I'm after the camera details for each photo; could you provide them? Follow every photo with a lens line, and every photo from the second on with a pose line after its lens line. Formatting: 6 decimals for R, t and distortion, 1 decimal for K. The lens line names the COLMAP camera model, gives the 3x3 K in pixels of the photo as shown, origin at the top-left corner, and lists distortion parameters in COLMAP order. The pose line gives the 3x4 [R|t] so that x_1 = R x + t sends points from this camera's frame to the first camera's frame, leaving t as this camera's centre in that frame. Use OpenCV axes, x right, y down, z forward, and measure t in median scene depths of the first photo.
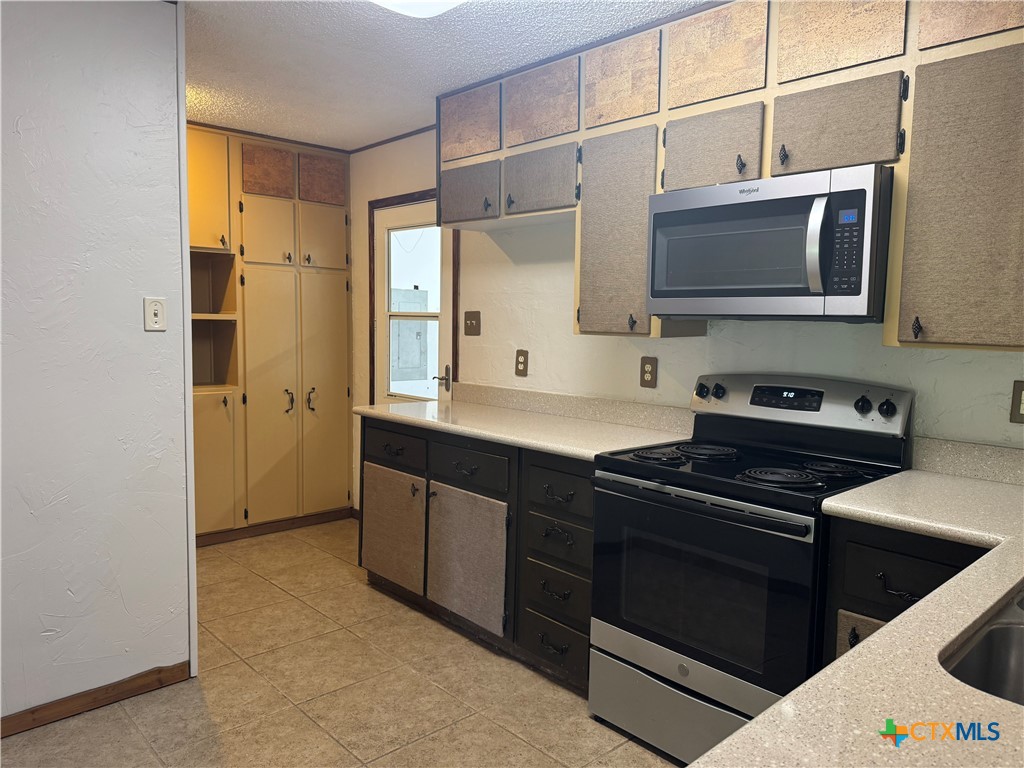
lens RADIAL K [[722.1, 0, 519.8], [0, 722.1, 384.2], [0, 0, 1]] dist [0.039810, -0.041690]
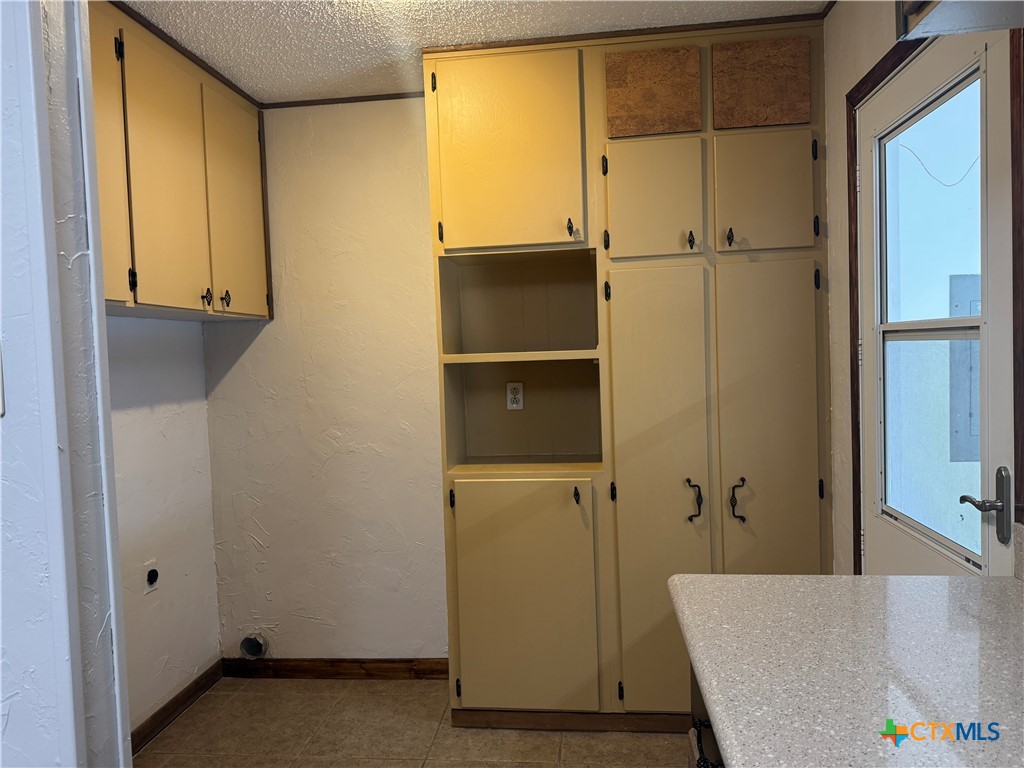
lens RADIAL K [[722.1, 0, 505.6], [0, 722.1, 389.7], [0, 0, 1]] dist [0.039810, -0.041690]
pose [[0.636206, -0.004948, -0.771503, 0.015235], [-0.016166, 0.999674, -0.019741, -0.048487], [0.771350, 0.025031, 0.635919, 0.549155]]
